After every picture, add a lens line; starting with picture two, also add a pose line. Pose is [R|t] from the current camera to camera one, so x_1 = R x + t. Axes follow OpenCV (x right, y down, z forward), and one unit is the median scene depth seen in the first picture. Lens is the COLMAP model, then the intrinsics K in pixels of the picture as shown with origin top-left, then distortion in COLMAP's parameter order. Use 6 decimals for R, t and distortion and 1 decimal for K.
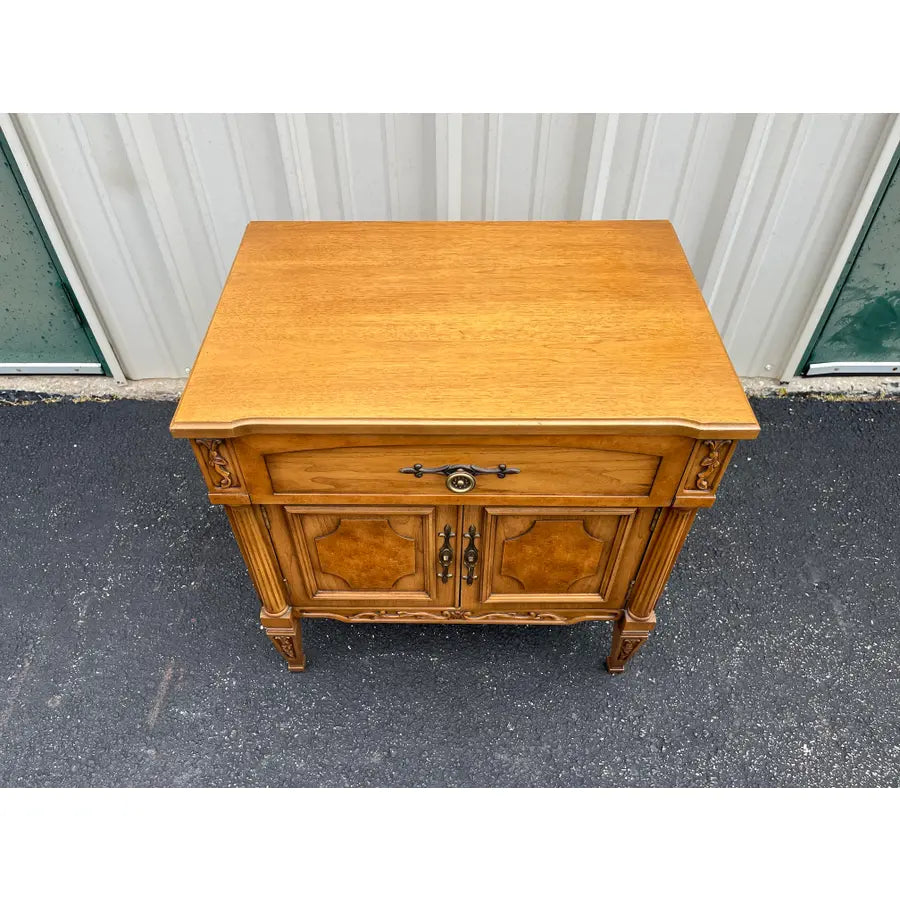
lens RADIAL K [[694.3, 0, 434.1], [0, 694.3, 459.8], [0, 0, 1]] dist [0.066749, -0.094592]
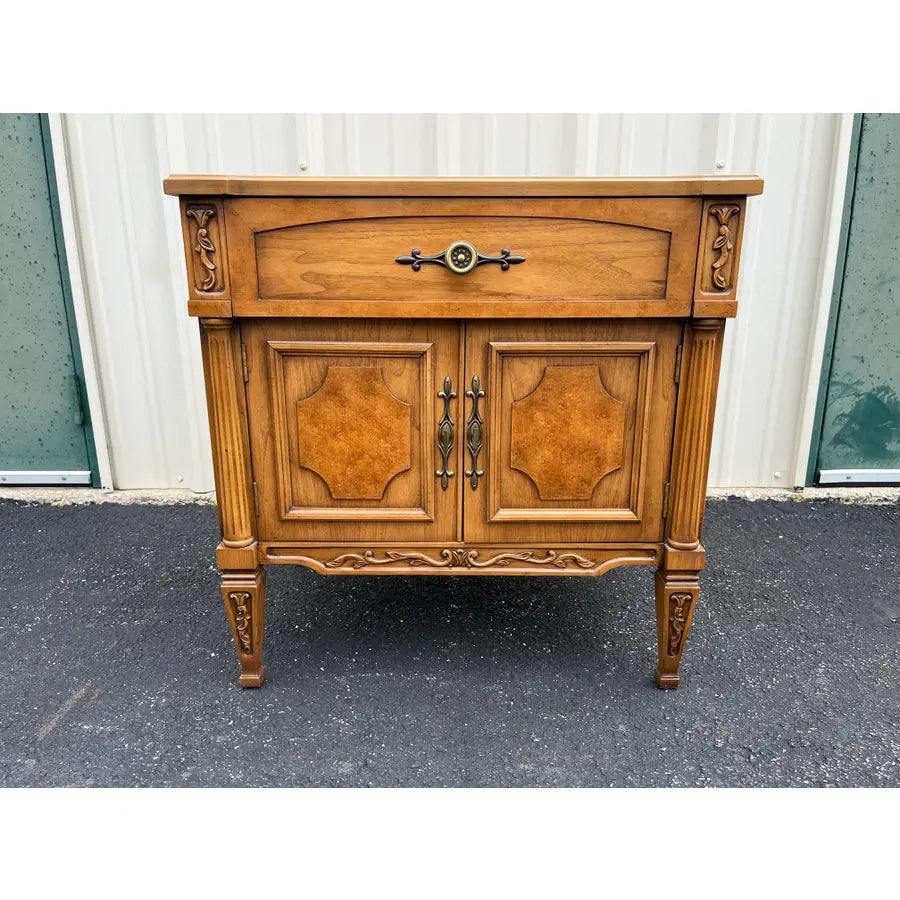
lens RADIAL K [[694.3, 0, 443.0], [0, 694.3, 453.4], [0, 0, 1]] dist [0.066749, -0.094592]
pose [[0.999950, 0.007298, 0.006864, 0.006528], [-0.002631, 0.852363, -0.522945, 0.527486], [-0.009667, 0.522900, 0.852339, 0.237411]]
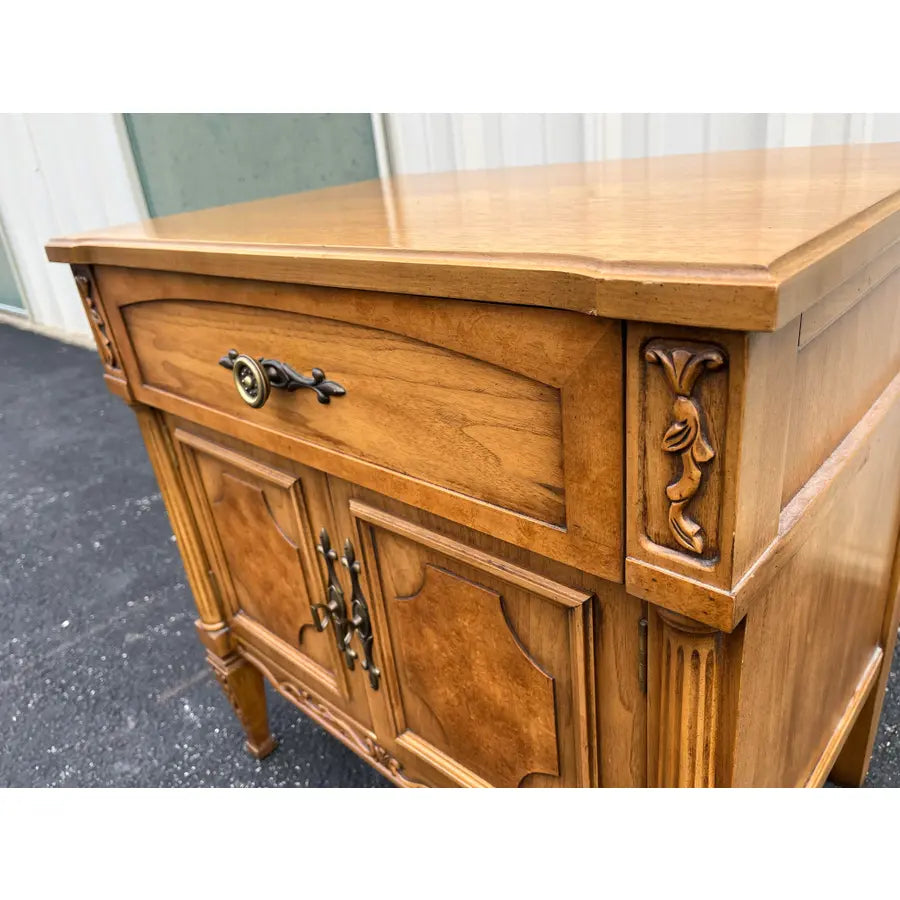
lens RADIAL K [[694.3, 0, 437.1], [0, 694.3, 456.0], [0, 0, 1]] dist [0.066749, -0.094592]
pose [[0.728082, 0.219572, -0.649373, 0.370185], [-0.426156, 0.886987, -0.177892, 0.085319], [0.536925, 0.406254, 0.739371, 0.486628]]
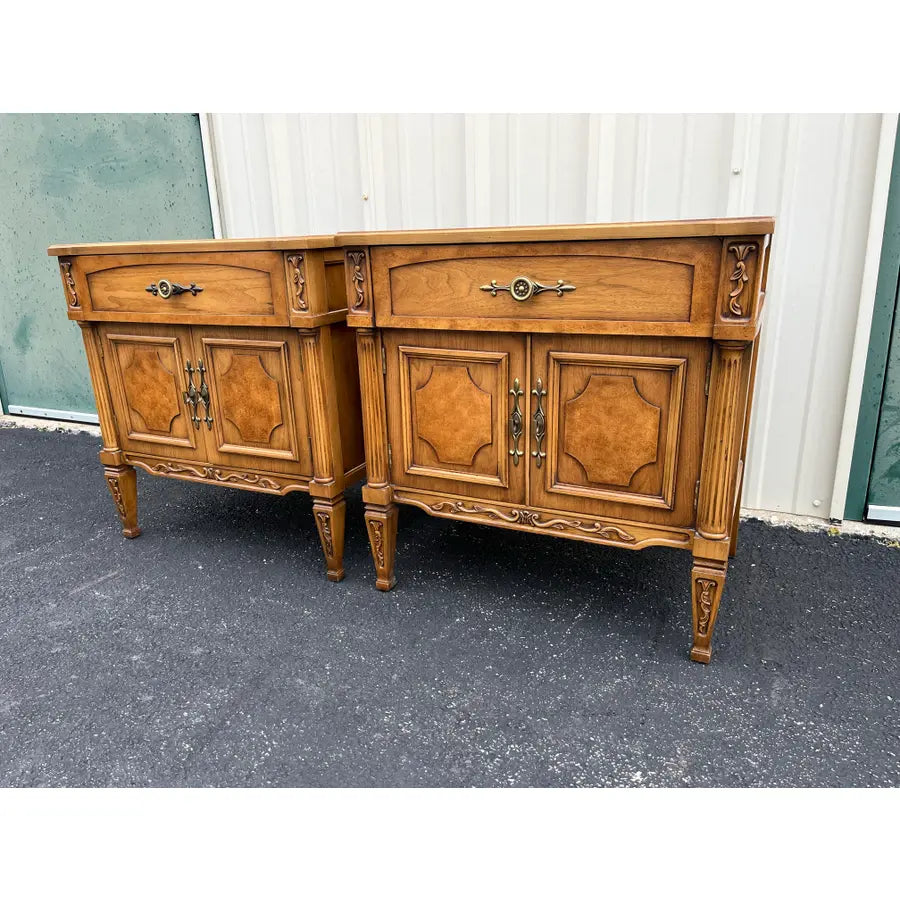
lens RADIAL K [[694.3, 0, 437.7], [0, 694.3, 451.3], [0, 0, 1]] dist [0.066749, -0.094592]
pose [[0.900222, 0.104468, -0.422713, 0.923187], [-0.297306, 0.856748, -0.421417, 0.590651], [0.318134, 0.505044, 0.802323, 0.072210]]
